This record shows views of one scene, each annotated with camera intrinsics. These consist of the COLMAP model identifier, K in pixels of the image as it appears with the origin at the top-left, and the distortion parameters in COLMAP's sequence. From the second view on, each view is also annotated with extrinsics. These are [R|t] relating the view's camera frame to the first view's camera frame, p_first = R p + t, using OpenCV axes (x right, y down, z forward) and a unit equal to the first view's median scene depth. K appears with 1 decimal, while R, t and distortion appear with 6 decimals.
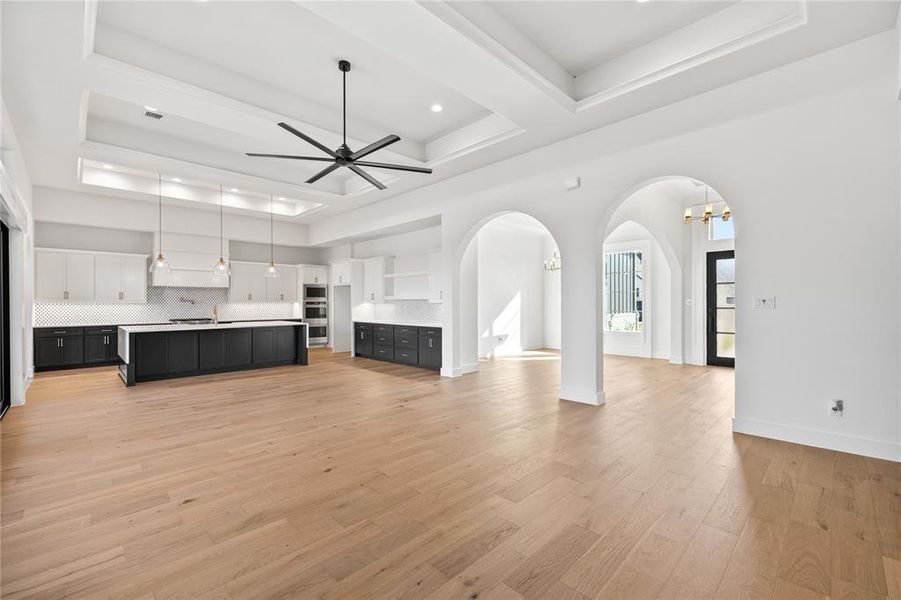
lens RADIAL K [[390.1, 0, 458.7], [0, 390.1, 303.1], [0, 0, 1]] dist [-0.002766, 0.001150]
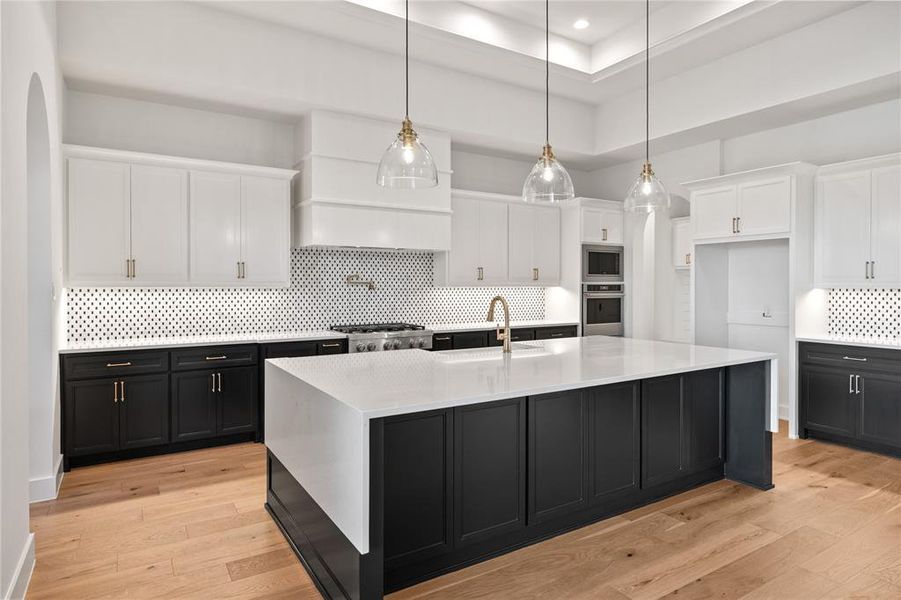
lens RADIAL K [[526.8, 0, 444.4], [0, 526.8, 288.2], [0, 0, 1]] dist [-0.002040, -0.001967]
pose [[0.971782, 0.002705, -0.235866, -0.473142], [-0.001694, 0.999988, 0.004489, -0.002358], [0.235875, -0.003963, 0.971775, 0.459399]]
